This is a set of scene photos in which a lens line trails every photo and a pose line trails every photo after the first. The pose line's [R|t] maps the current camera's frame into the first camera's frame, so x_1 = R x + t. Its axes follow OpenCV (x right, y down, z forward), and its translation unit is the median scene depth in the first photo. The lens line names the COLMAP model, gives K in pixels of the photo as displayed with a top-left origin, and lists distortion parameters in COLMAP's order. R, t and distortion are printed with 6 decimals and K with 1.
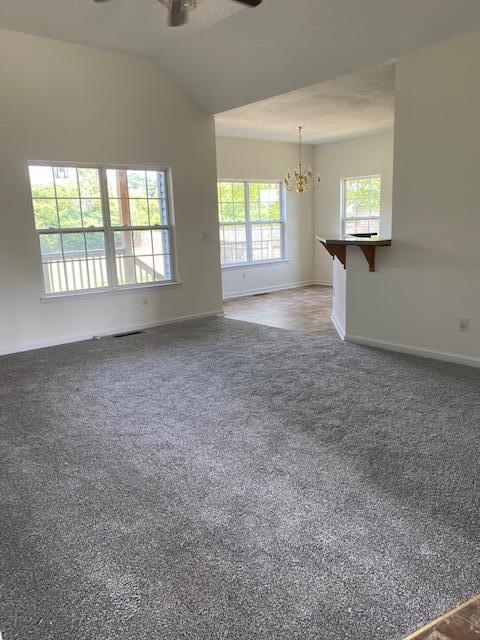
lens RADIAL K [[488.1, 0, 233.1], [0, 488.1, 319.6], [0, 0, 1]] dist [0.044379, -0.001743]
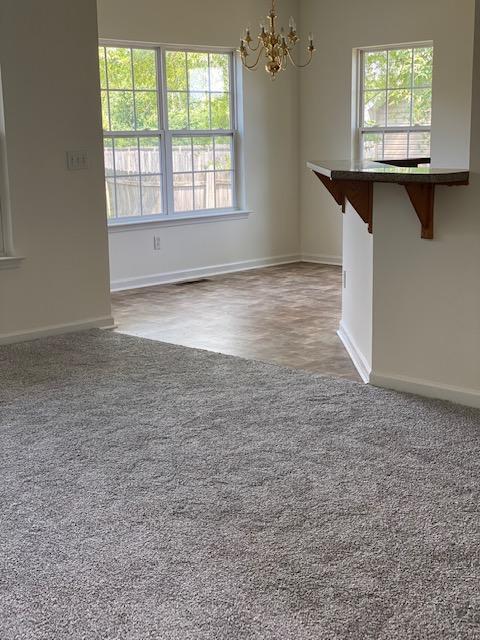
lens RADIAL K [[961.4, 0, 240.0], [0, 961.4, 320.0], [0, 0, 1]] dist [0.039291, 0.059570]
pose [[0.994161, -0.001396, 0.107894, 0.002741], [0.002311, 0.999962, -0.008352, -0.009378], [-0.107878, 0.008552, 0.994127, 0.075199]]
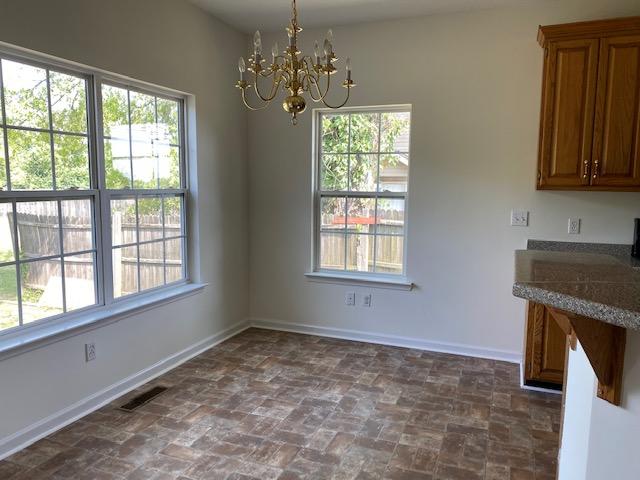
lens RADIAL K [[495.6, 0, 330.2], [0, 495.6, 236.1], [0, 0, 1]] dist [0.011829, 0.010469]
pose [[0.866686, -0.001572, 0.498852, -0.005301], [0.052382, 0.994754, -0.087872, -0.178213], [-0.496096, 0.102288, 0.862221, 0.858318]]
